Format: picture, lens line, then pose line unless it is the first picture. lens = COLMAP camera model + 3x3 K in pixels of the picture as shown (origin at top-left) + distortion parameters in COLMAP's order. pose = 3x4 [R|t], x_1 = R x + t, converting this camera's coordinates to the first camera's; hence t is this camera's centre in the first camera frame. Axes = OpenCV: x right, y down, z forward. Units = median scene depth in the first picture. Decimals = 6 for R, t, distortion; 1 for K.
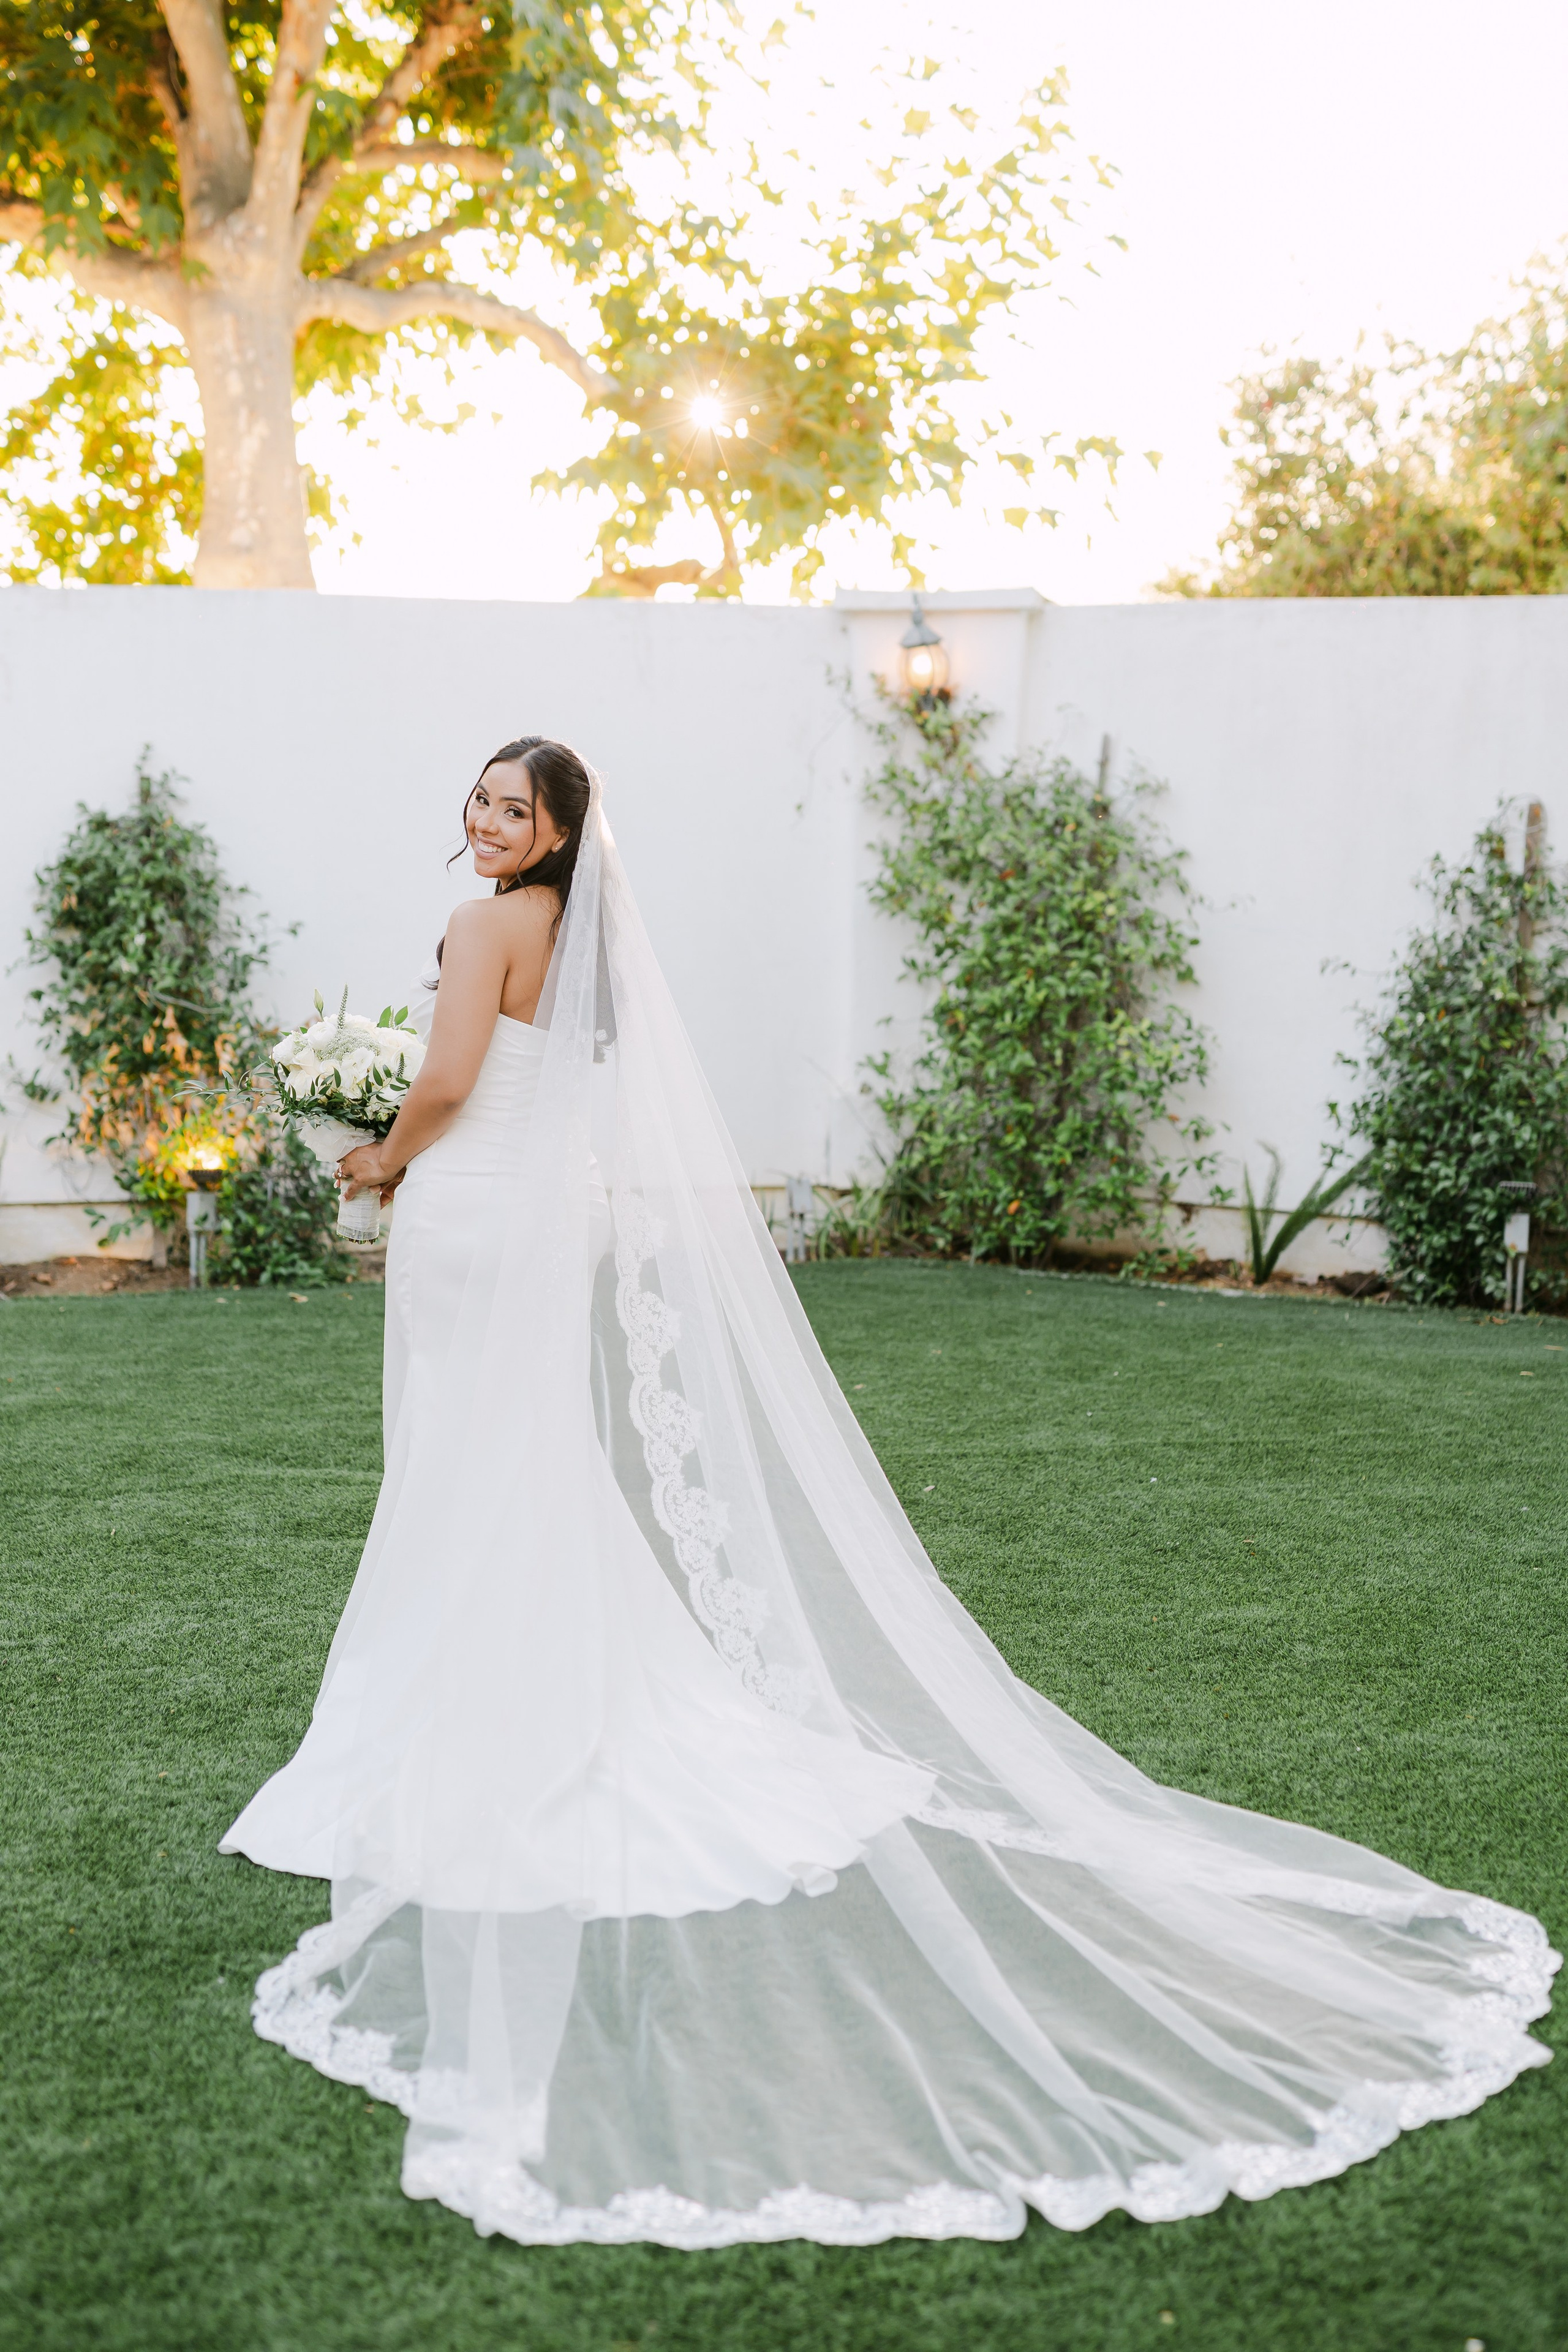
lens RADIAL K [[3432.1, 0, 772.3], [0, 3432.1, 1143.4], [0, 0, 1]] dist [0.038823, 0.107086]
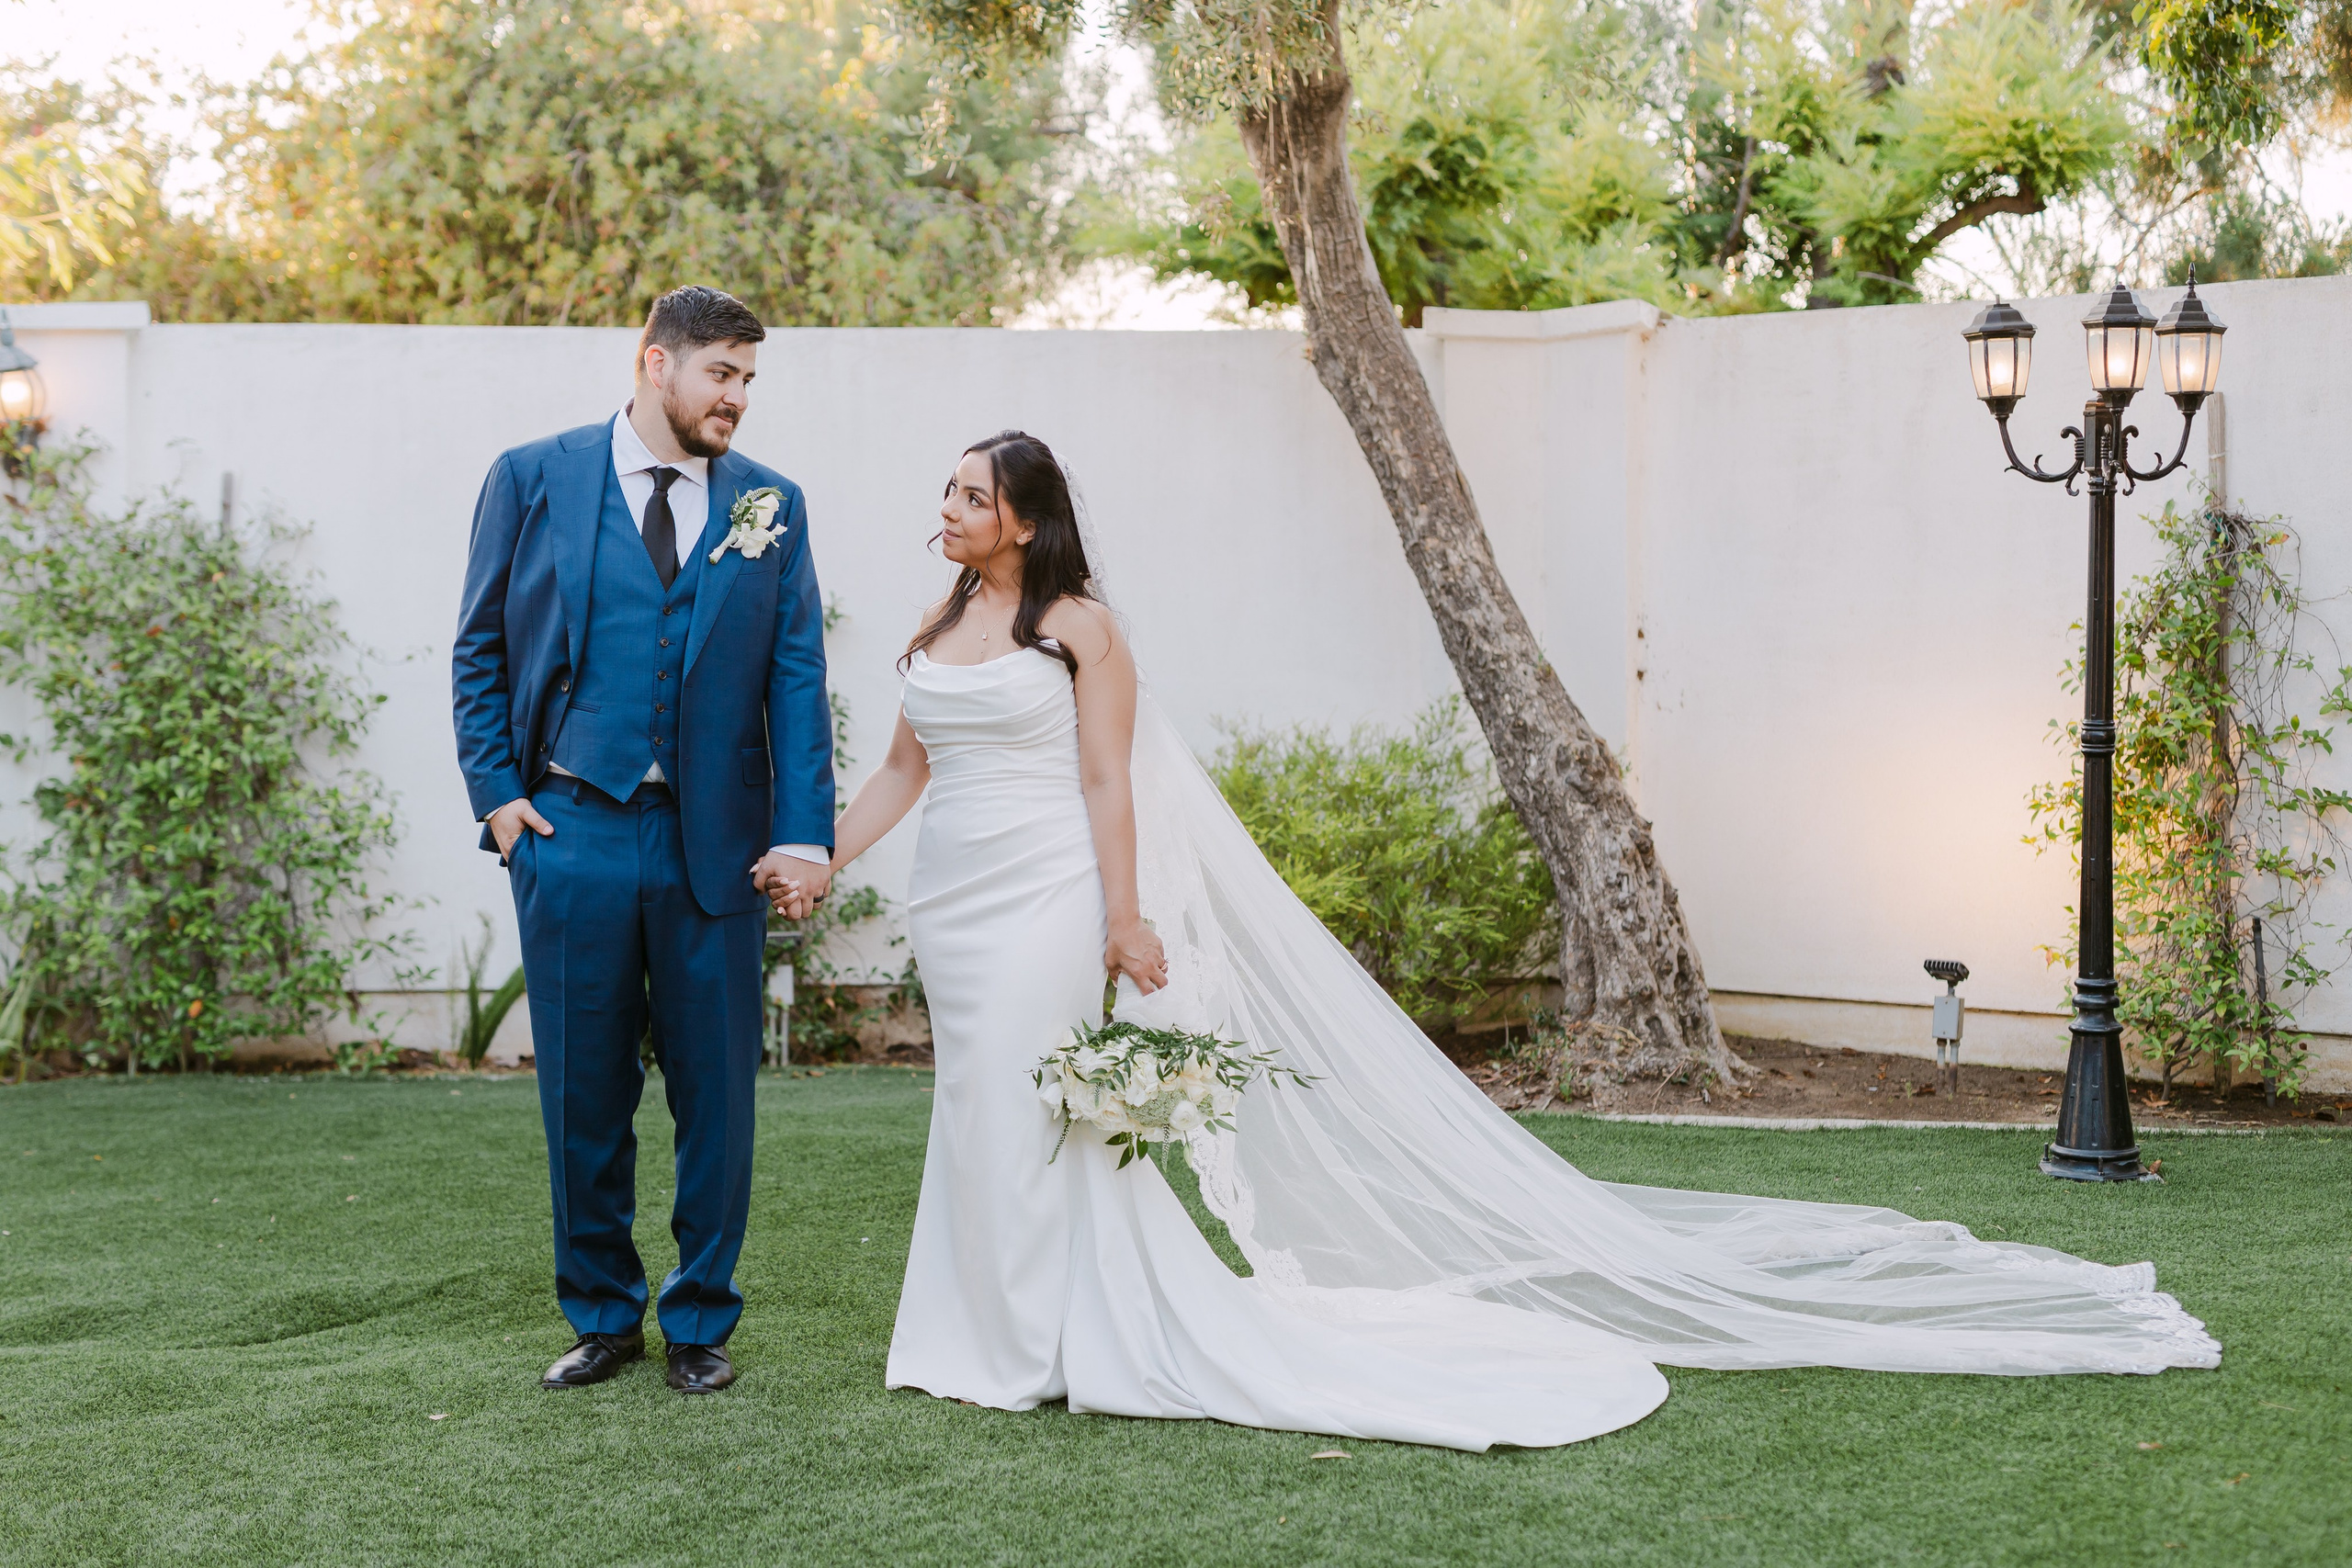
lens RADIAL K [[3690.4, 0, 1080.1], [0, 3690.4, 815.0], [0, 0, 1]] dist [-0.011597, 0.190386]
pose [[0.825780, -0.050426, 0.561733, -0.270030], [0.075728, 0.996889, -0.021834, 0.006902], [-0.558885, 0.060569, 0.827030, 0.095708]]
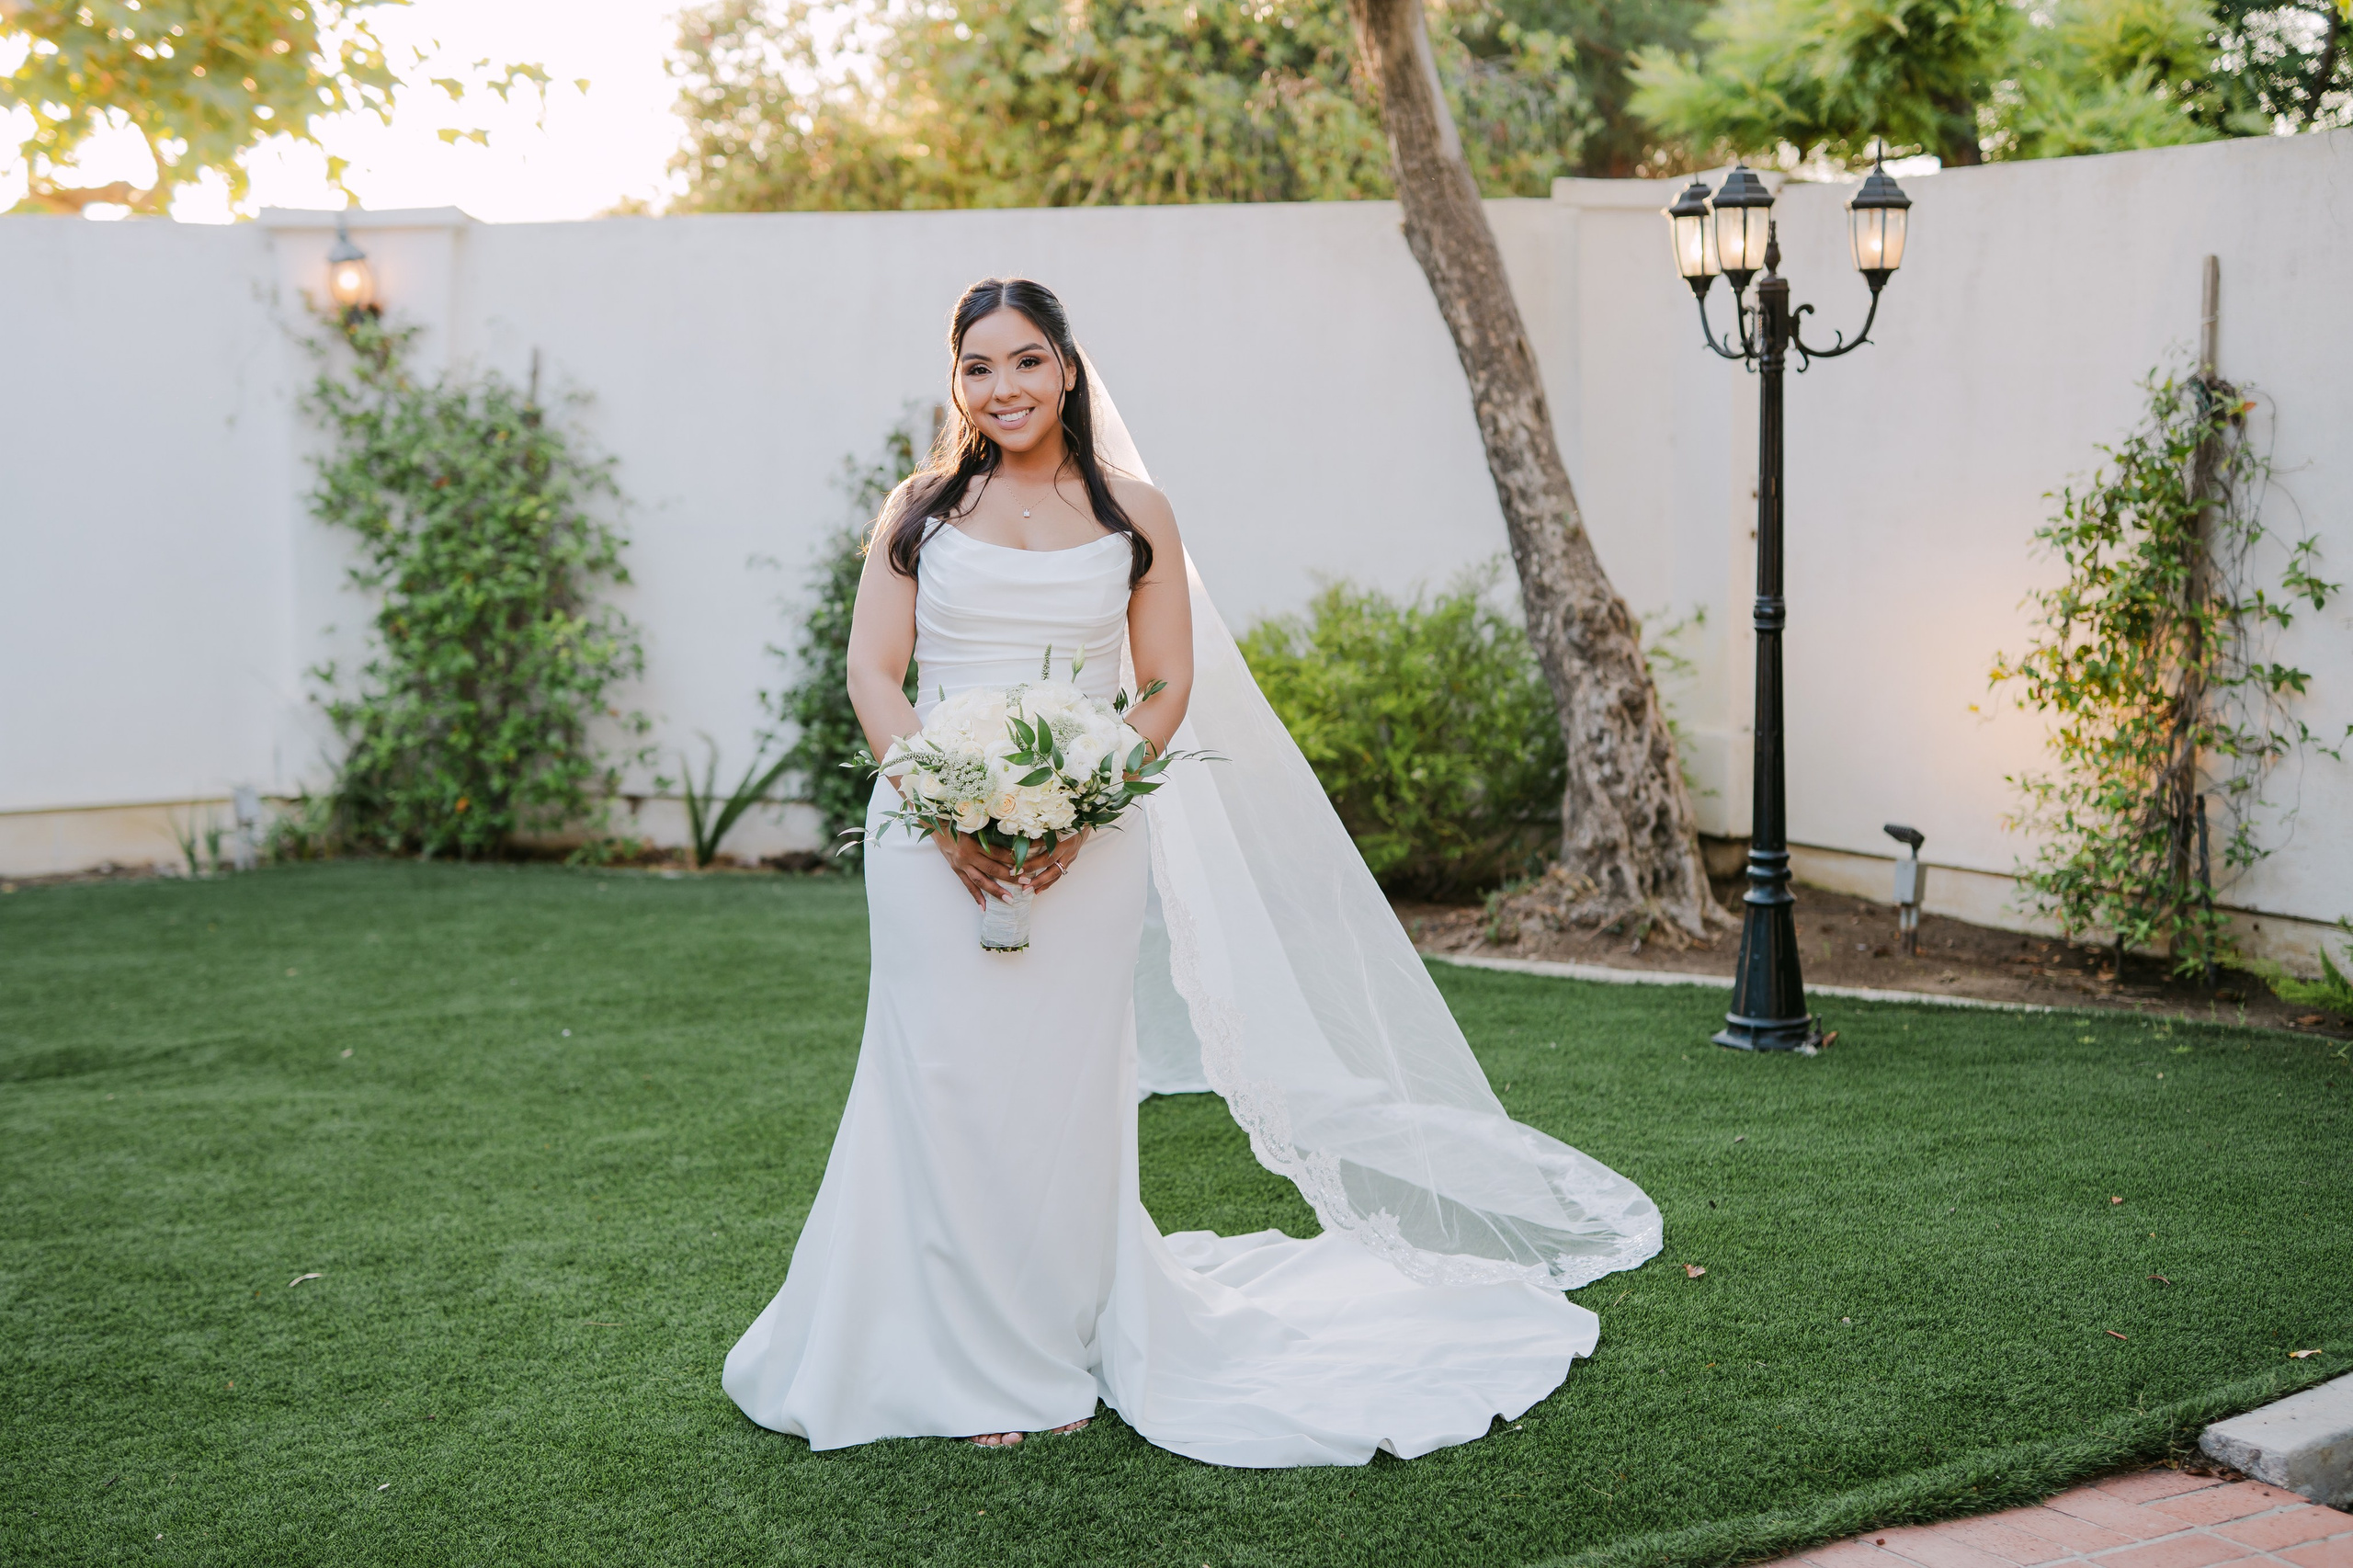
lens RADIAL K [[3418.1, 0, 1176.5], [0, 3418.1, 784.0], [0, 0, 1]] dist [0.022201, 0.031408]
pose [[0.968032, -0.043279, 0.247063, 0.024481], [0.043320, 0.999047, 0.005269, 0.016246], [-0.247056, 0.005602, 0.968985, -0.048277]]
